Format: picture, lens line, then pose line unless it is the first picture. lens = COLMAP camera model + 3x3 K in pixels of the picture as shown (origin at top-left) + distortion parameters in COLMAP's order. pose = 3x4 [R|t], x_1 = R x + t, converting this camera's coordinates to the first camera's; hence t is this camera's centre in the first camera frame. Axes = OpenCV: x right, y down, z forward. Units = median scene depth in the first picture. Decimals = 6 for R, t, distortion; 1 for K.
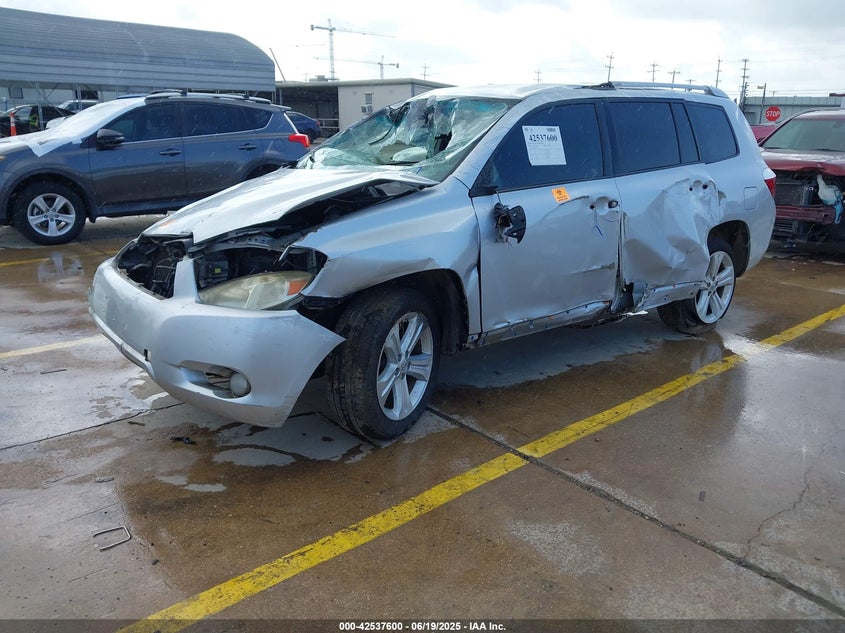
lens RADIAL K [[666.9, 0, 422.5], [0, 666.9, 316.5], [0, 0, 1]] dist [-0.000951, -0.003244]
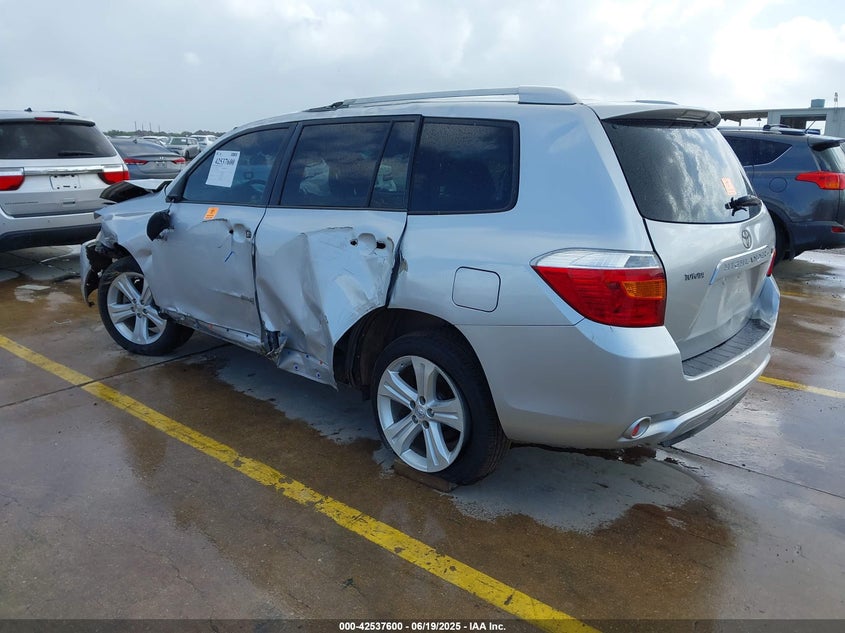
lens RADIAL K [[688.4, 0, 422.5], [0, 688.4, 316.5], [0, 0, 1]] dist [0.014329, 0.003707]
pose [[0.154214, 0.235850, -0.959475, 1.298257], [-0.285564, 0.940288, 0.185235, -0.313498], [0.945870, 0.245426, 0.212356, 1.069663]]
